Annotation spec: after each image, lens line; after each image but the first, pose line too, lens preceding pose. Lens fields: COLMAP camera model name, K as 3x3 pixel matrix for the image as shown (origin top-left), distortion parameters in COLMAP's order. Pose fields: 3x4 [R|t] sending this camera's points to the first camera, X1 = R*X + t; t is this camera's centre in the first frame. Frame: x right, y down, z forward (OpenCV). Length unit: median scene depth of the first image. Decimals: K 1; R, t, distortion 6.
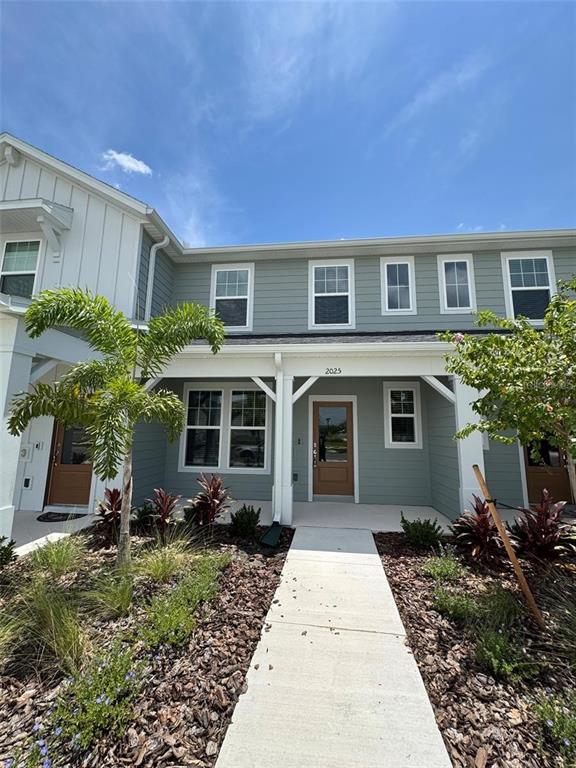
lens RADIAL K [[314.2, 0, 288.3], [0, 314.2, 379.0], [0, 0, 1]] dist [0.002752, 0.000588]
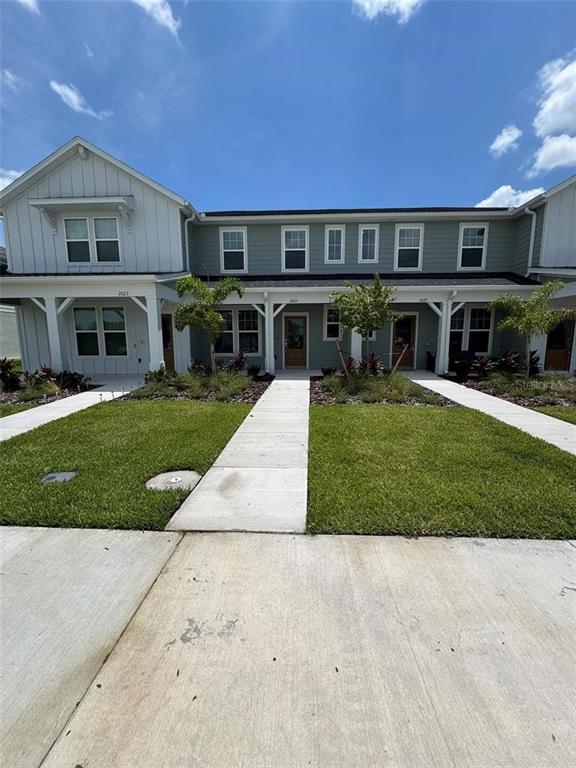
lens RADIAL K [[307.3, 0, 288.8], [0, 307.3, 382.2], [0, 0, 1]] dist [-0.001890, 0.000428]
pose [[0.997437, -0.027461, 0.066069, -0.024588], [0.006698, 0.955195, 0.295900, -0.089597], [-0.071234, -0.294699, 0.952931, -0.813112]]
